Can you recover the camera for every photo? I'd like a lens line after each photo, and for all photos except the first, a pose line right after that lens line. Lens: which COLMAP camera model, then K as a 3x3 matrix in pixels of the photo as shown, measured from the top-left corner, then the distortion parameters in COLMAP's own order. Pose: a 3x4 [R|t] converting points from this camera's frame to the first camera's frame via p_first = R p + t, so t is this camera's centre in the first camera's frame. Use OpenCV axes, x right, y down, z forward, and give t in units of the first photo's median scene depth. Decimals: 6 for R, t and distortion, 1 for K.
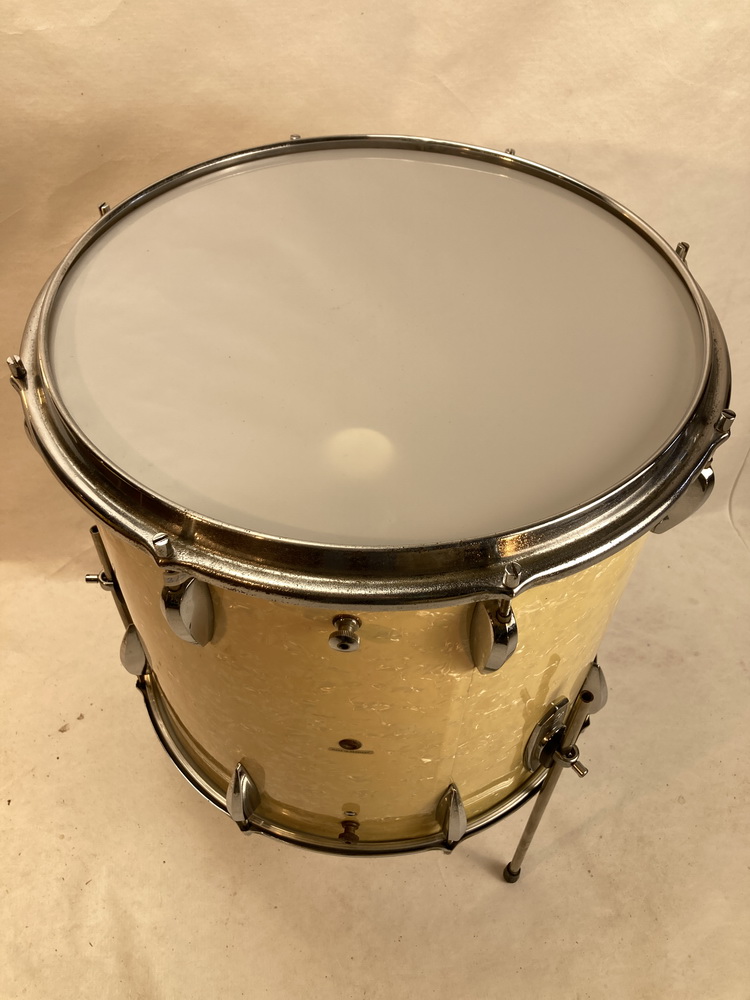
lens RADIAL K [[822.0, 0, 372.4], [0, 822.0, 509.4], [0, 0, 1]] dist [0.044345, -0.000932]
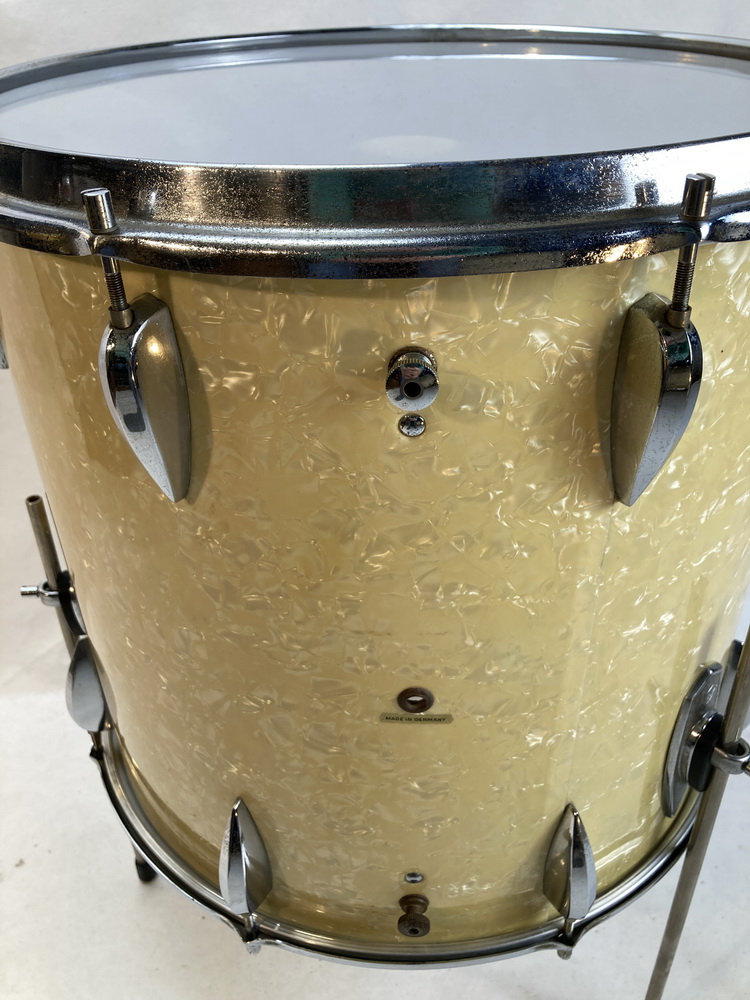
lens RADIAL K [[829.8, 0, 375.0], [0, 829.8, 500.0], [0, 0, 1]] dist [0.038534, -0.005498]
pose [[0.997383, -0.067897, 0.024841, -0.051322], [0.072070, 0.960976, -0.267080, 0.249998], [-0.005738, 0.268171, 0.963354, 0.289190]]
